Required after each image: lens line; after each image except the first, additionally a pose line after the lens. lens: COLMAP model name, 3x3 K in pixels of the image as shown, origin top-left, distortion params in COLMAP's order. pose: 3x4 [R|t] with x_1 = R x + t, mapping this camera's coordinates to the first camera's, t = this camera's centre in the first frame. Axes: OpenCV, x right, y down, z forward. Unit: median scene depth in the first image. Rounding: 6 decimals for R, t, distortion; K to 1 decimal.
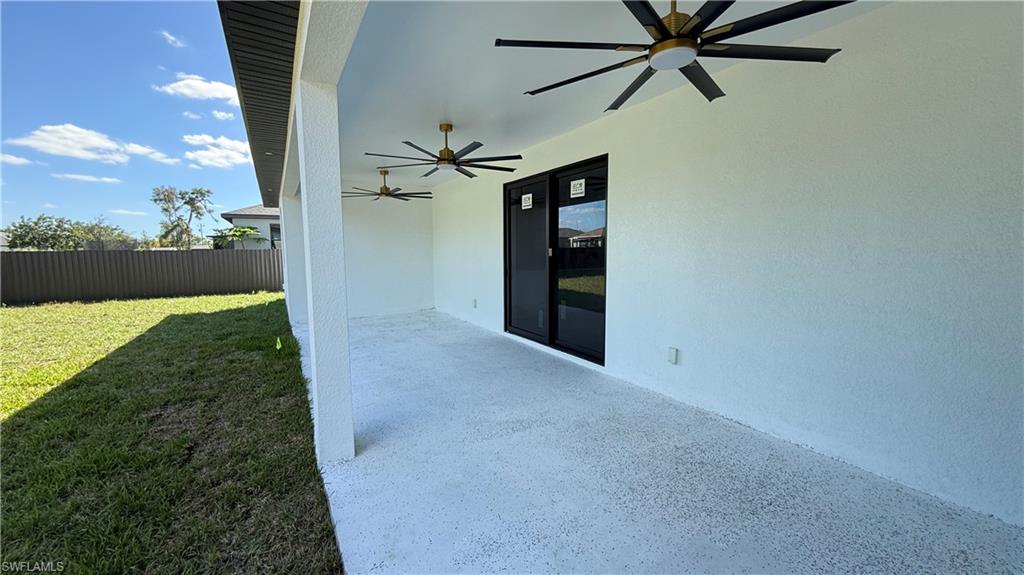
lens RADIAL K [[410.3, 0, 512.0], [0, 410.3, 287.5], [0, 0, 1]] dist [-0.000364, -0.000214]
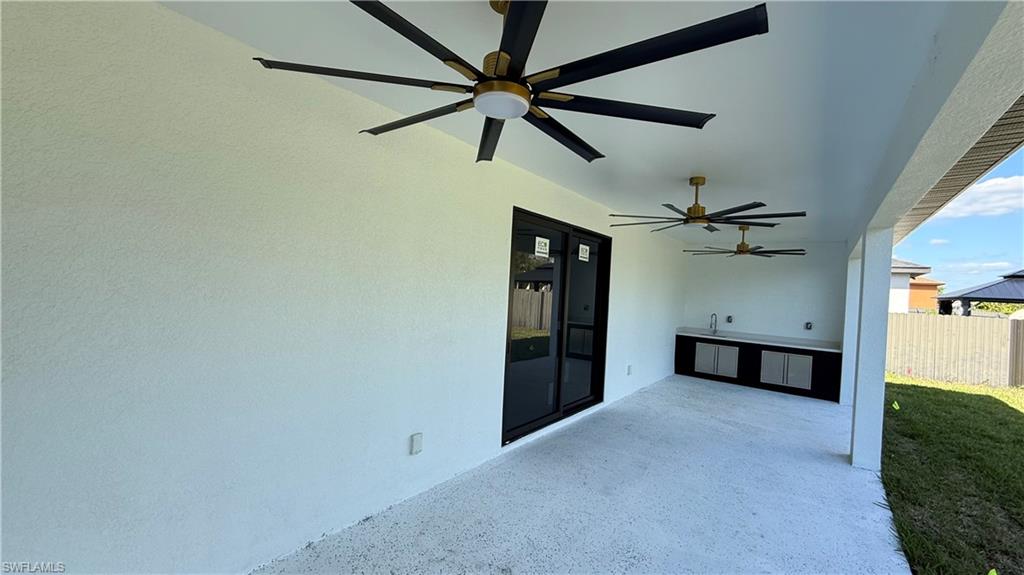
lens RADIAL K [[410.3, 0, 512.0], [0, 410.3, 287.5], [0, 0, 1]] dist [-0.000364, -0.000214]
pose [[-0.392513, -0.012909, 0.919656, -0.752415], [0.035231, 0.998957, 0.029059, -0.187589], [-0.919072, 0.043806, -0.391648, 1.589459]]
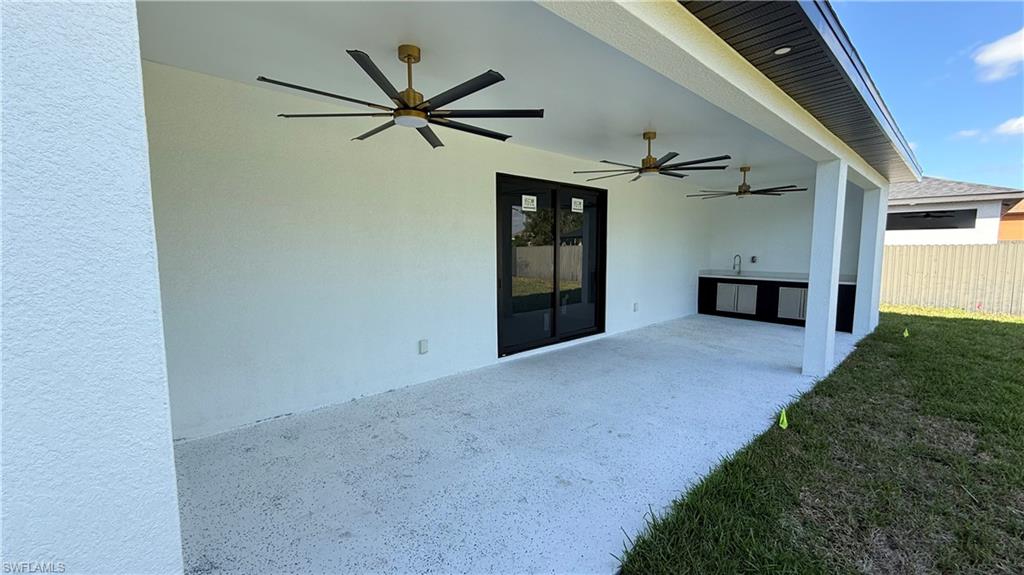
lens RADIAL K [[410.3, 0, 512.0], [0, 410.3, 287.5], [0, 0, 1]] dist [-0.000364, -0.000214]
pose [[-0.214896, -0.085266, 0.972908, -1.034479], [0.098330, 0.989231, 0.108415, -0.147529], [-0.971674, 0.118964, -0.204198, 1.471682]]
